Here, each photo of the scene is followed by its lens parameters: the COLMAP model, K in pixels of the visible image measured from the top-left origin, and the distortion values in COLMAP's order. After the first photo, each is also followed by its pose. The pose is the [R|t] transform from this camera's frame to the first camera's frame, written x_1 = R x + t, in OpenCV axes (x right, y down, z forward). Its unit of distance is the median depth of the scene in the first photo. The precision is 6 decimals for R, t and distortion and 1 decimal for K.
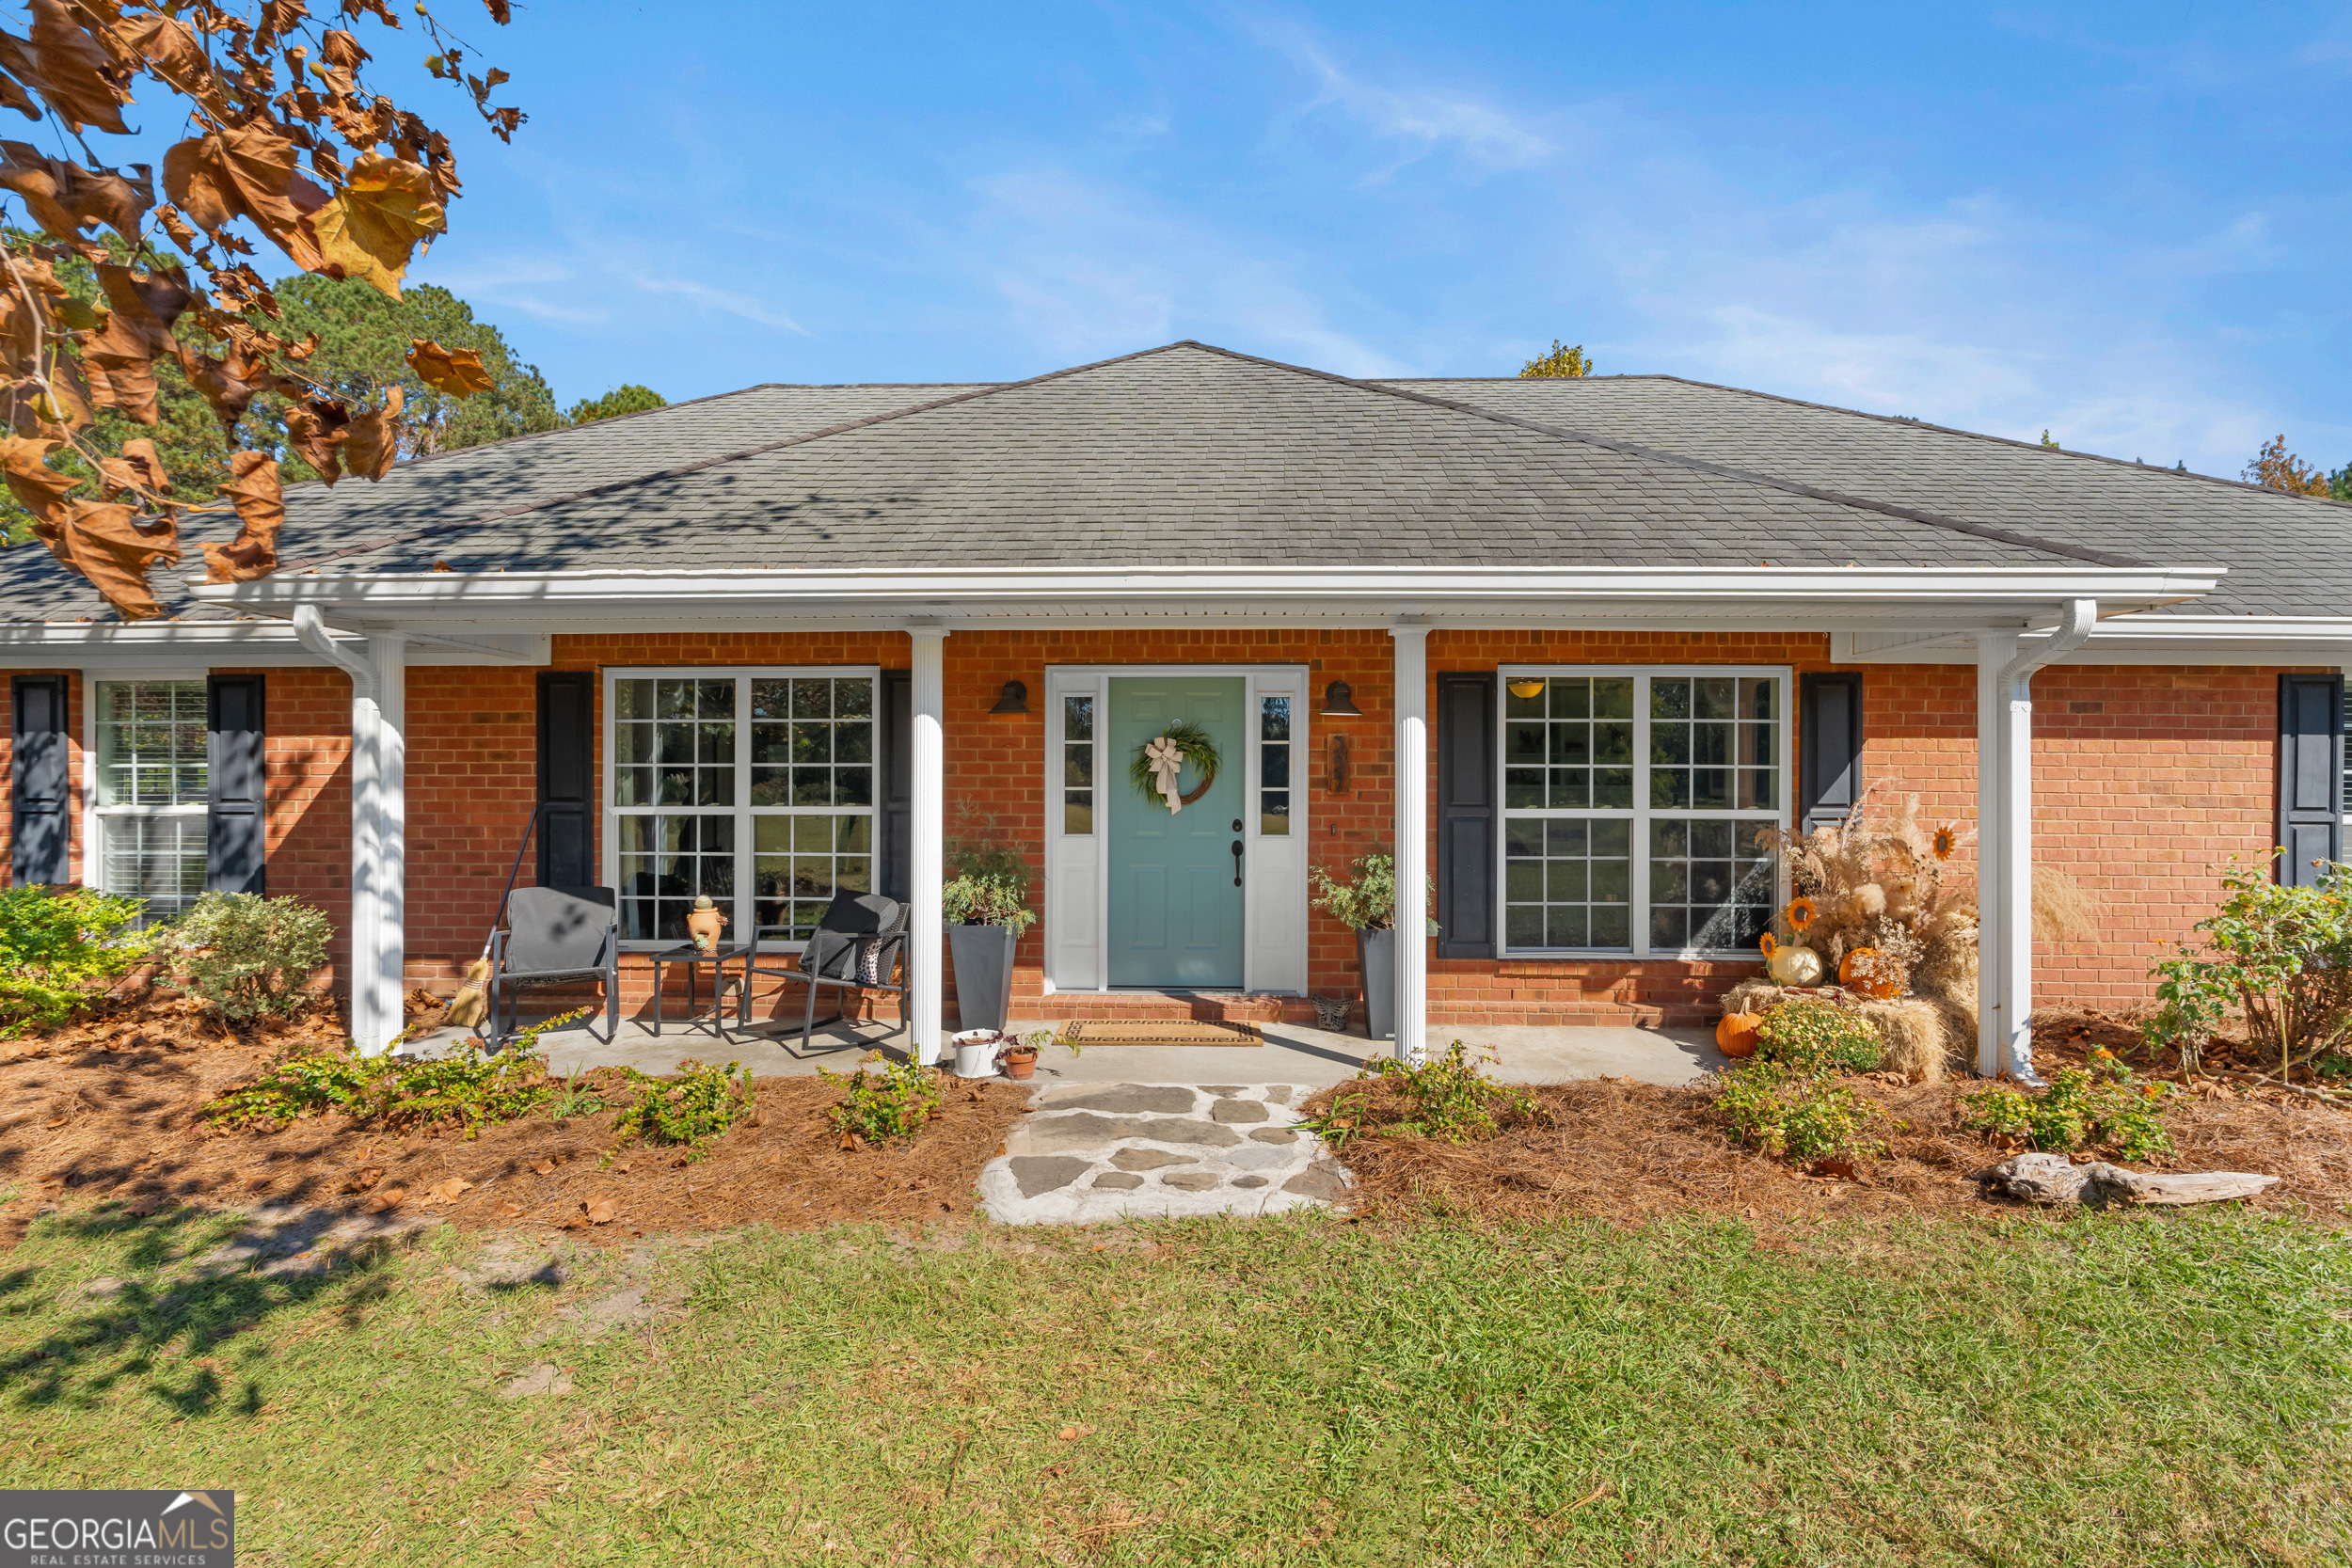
lens RADIAL K [[1048.6, 0, 1174.3], [0, 1048.6, 784.2], [0, 0, 1]] dist [-0.004007, 0.001087]
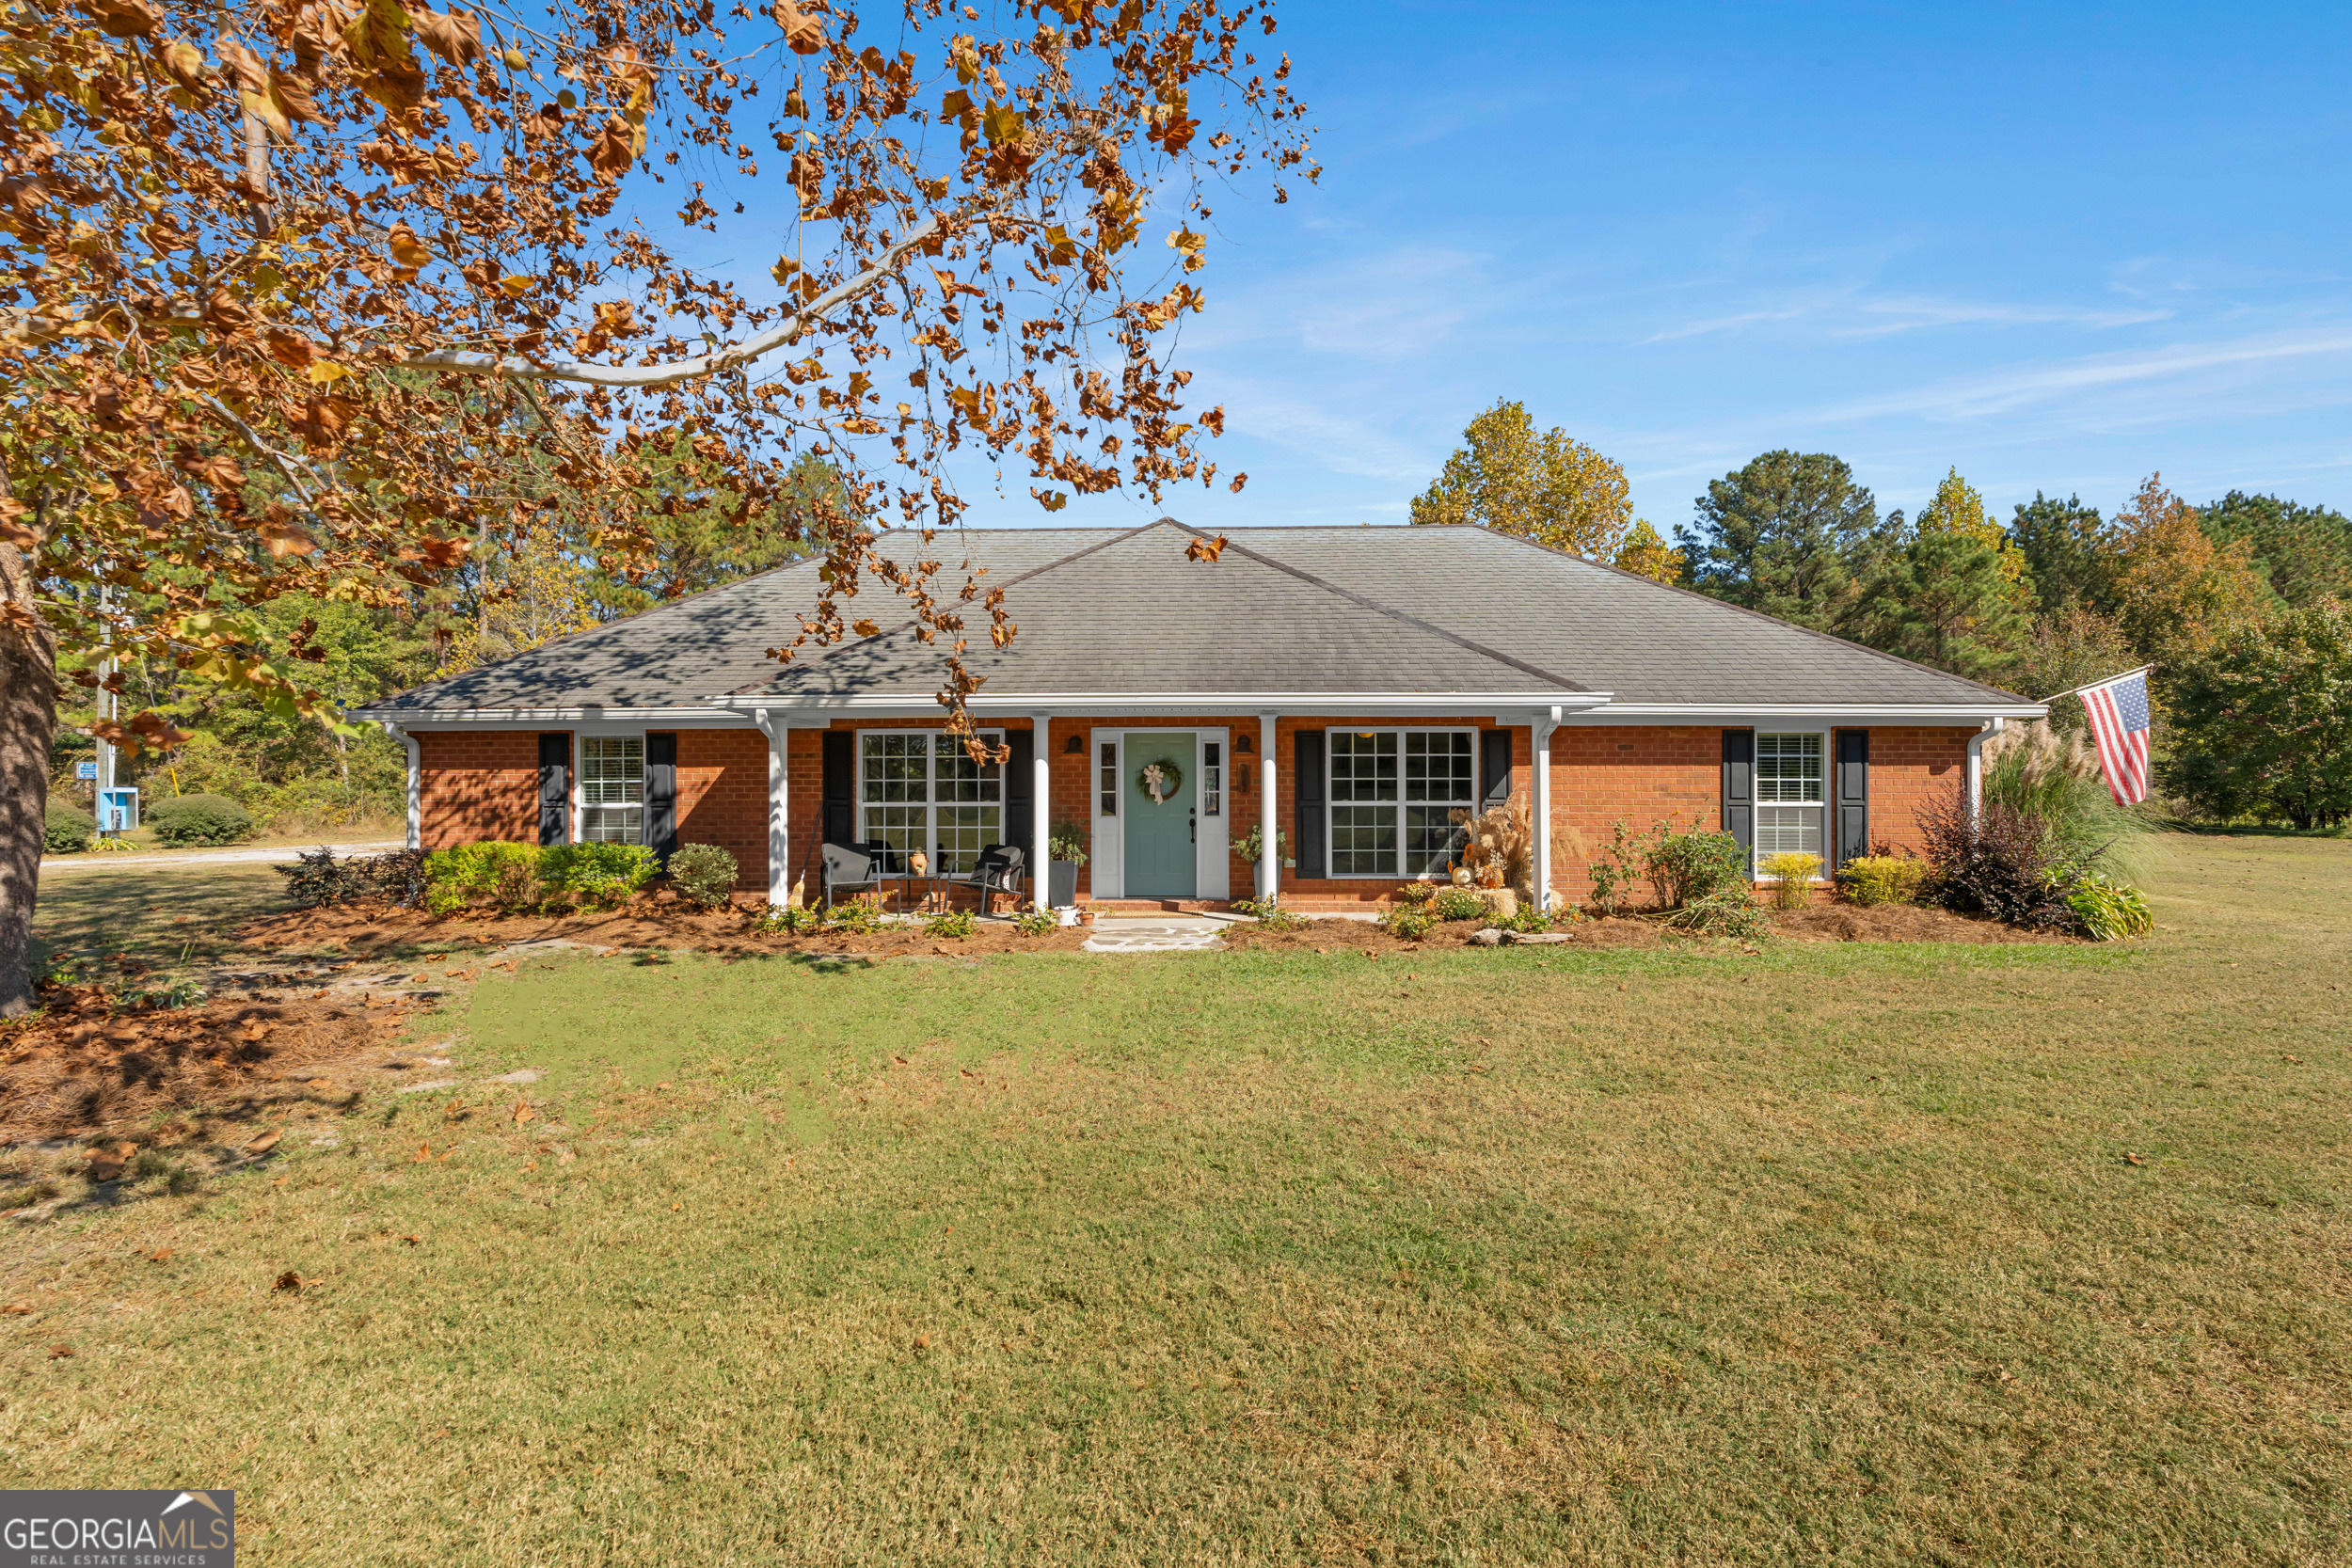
lens RADIAL K [[1048.6, 0, 1179.3], [0, 1048.6, 784.2], [0, 0, 1]] dist [-0.004007, 0.001087]
pose [[0.999919, -0.005081, 0.011700, 0.014574], [0.005148, 0.999970, -0.005703, 0.001558], [-0.011670, 0.005763, 0.999915, -0.931494]]
